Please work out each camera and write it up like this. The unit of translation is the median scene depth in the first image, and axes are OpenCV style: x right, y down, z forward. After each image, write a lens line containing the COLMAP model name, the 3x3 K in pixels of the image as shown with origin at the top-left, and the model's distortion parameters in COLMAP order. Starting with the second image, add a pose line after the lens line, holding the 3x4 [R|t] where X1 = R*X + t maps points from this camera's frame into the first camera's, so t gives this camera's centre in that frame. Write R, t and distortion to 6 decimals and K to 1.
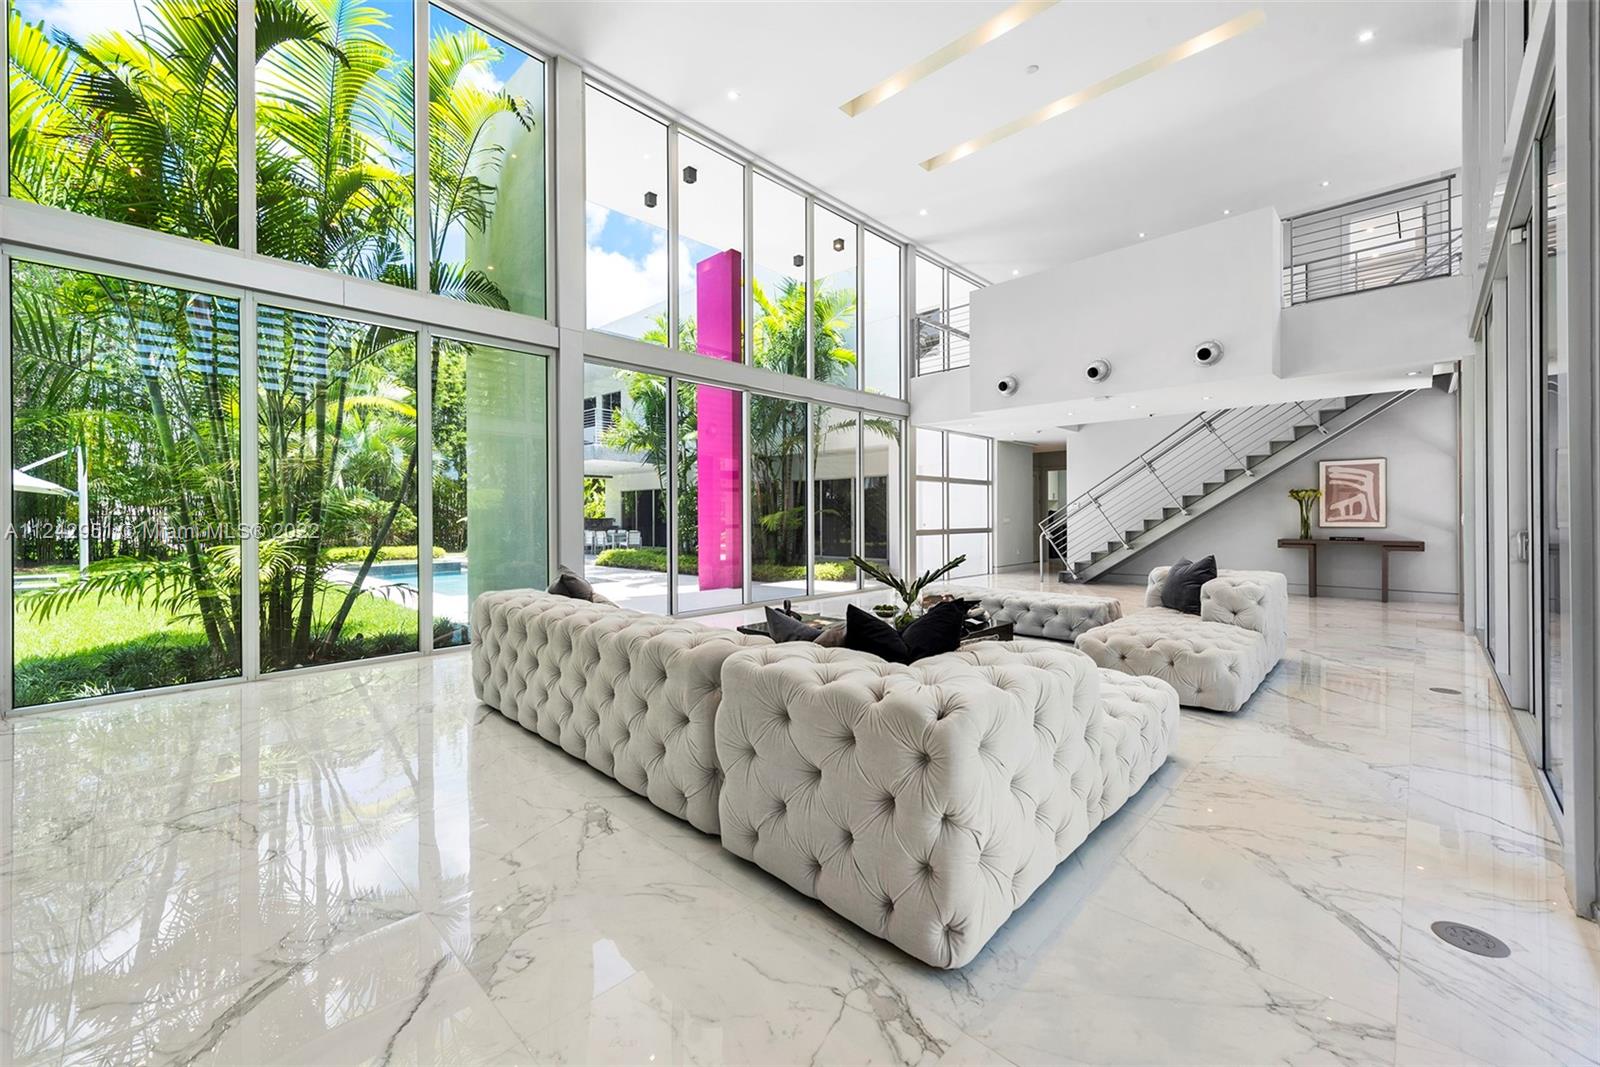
lens RADIAL K [[625.9, 0, 793.8], [0, 625.9, 522.6], [0, 0, 1]] dist [0.000534, -0.000162]
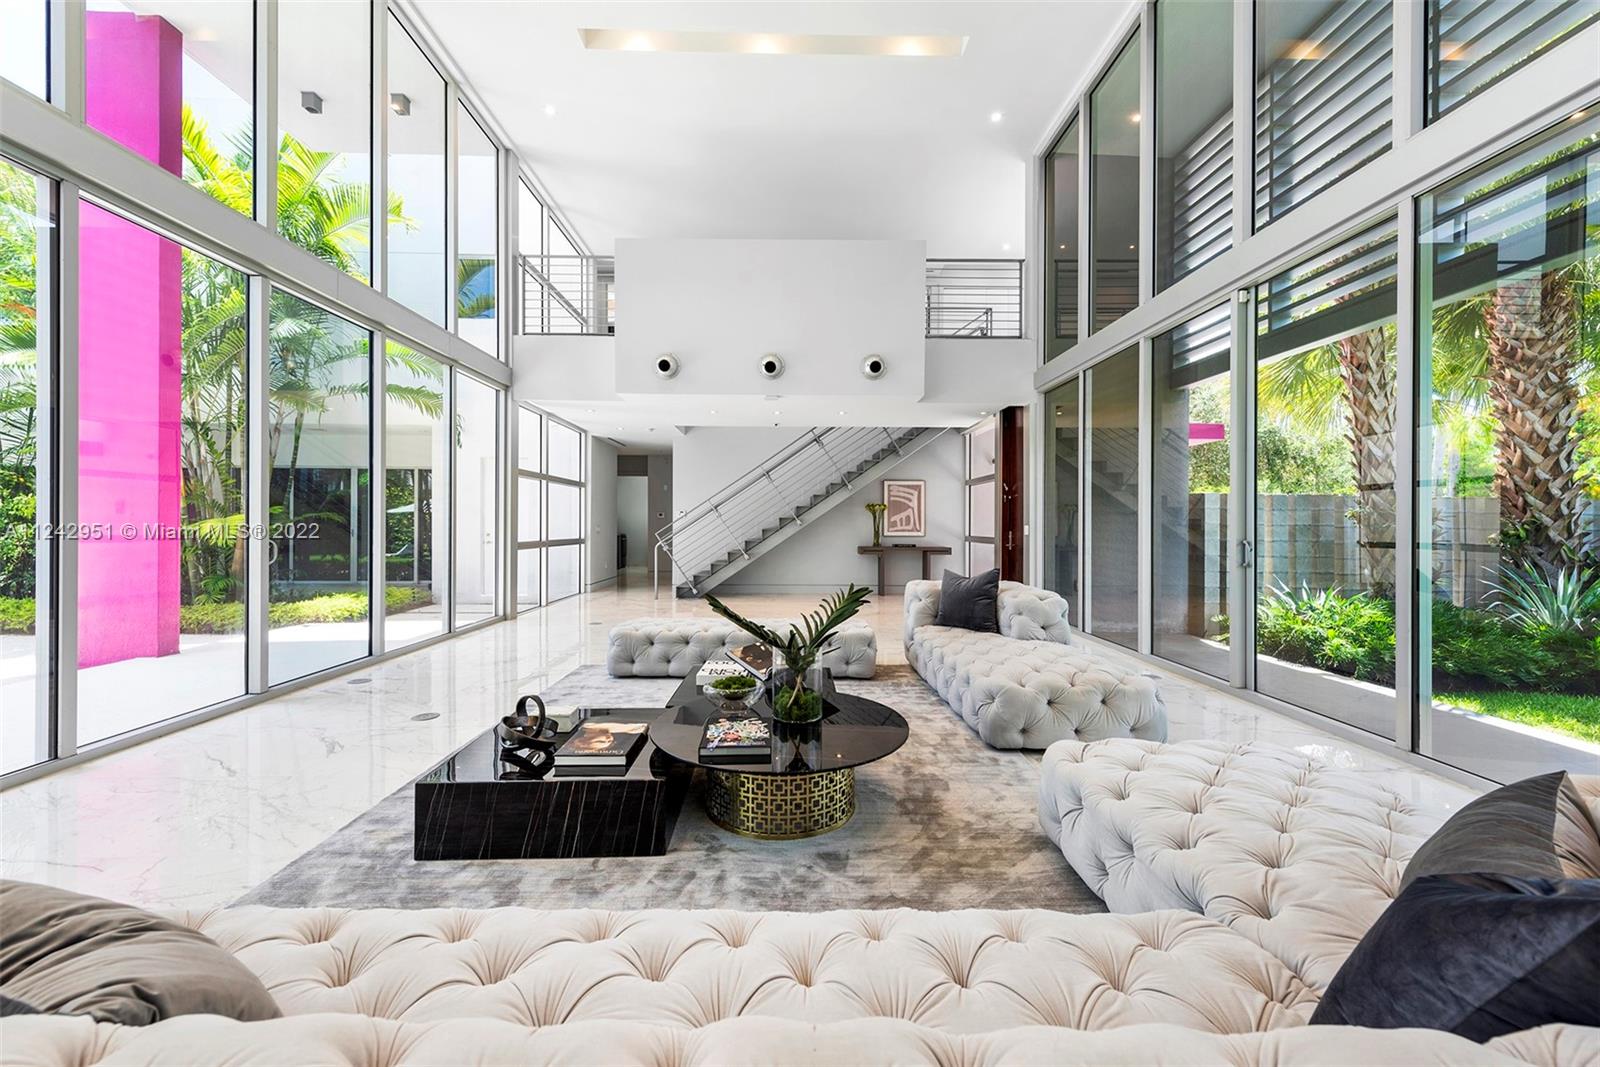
lens RADIAL K [[625.9, 0, 799.0], [0, 625.9, 532.4], [0, 0, 1]] dist [0.000534, -0.000162]
pose [[0.700407, -0.000821, 0.713744, -0.108584], [-0.000433, 0.999999, 0.001574, -0.001459], [-0.713744, -0.001411, 0.700405, 0.265723]]
